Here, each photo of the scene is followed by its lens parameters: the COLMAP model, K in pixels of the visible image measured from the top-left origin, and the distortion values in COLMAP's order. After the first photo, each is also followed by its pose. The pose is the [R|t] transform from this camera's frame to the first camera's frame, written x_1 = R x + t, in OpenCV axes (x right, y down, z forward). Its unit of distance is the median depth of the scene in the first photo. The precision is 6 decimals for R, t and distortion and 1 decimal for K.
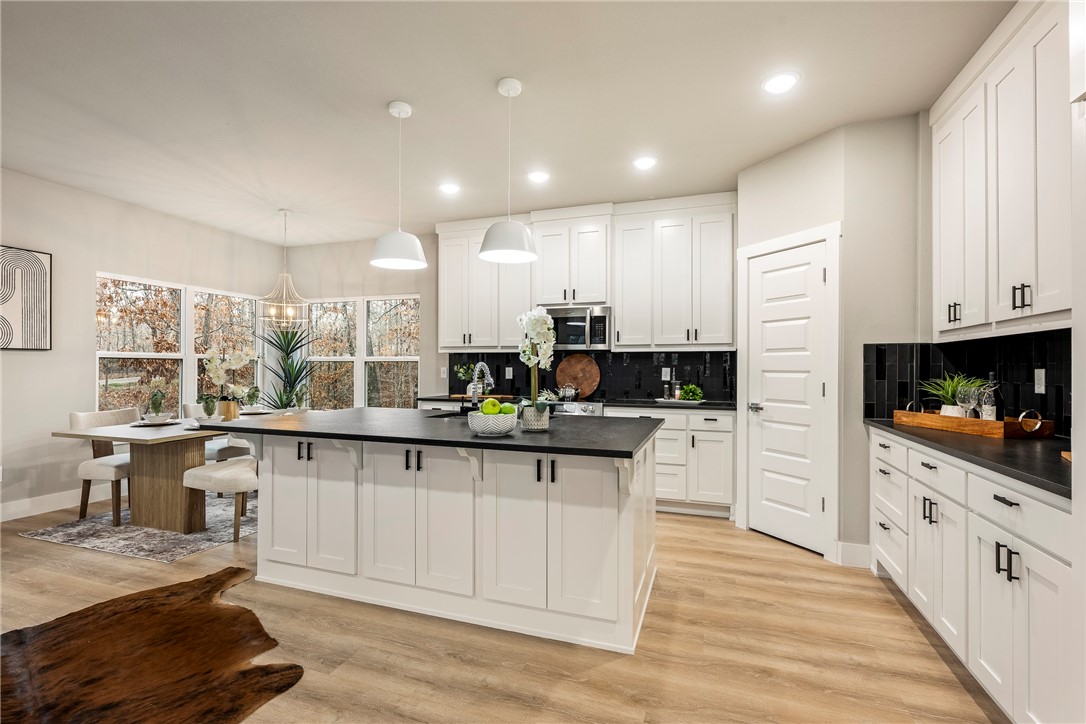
lens RADIAL K [[498.0, 0, 543.9], [0, 498.0, 365.9], [0, 0, 1]] dist [0.000305, 0.000793]
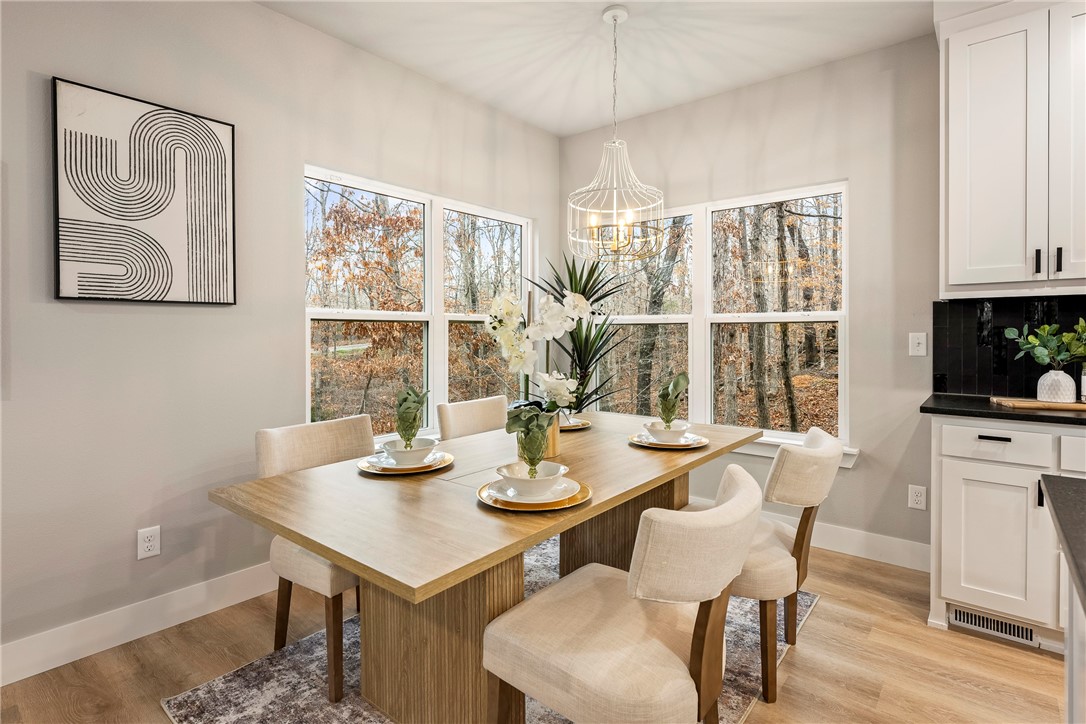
lens RADIAL K [[498.0, 0, 537.5], [0, 498.0, 336.7], [0, 0, 1]] dist [0.000305, 0.000793]
pose [[0.943362, -0.004125, -0.331739, -0.463363], [0.007357, 0.999937, 0.008487, 0.000431], [0.331683, -0.010447, 0.943333, 0.553477]]
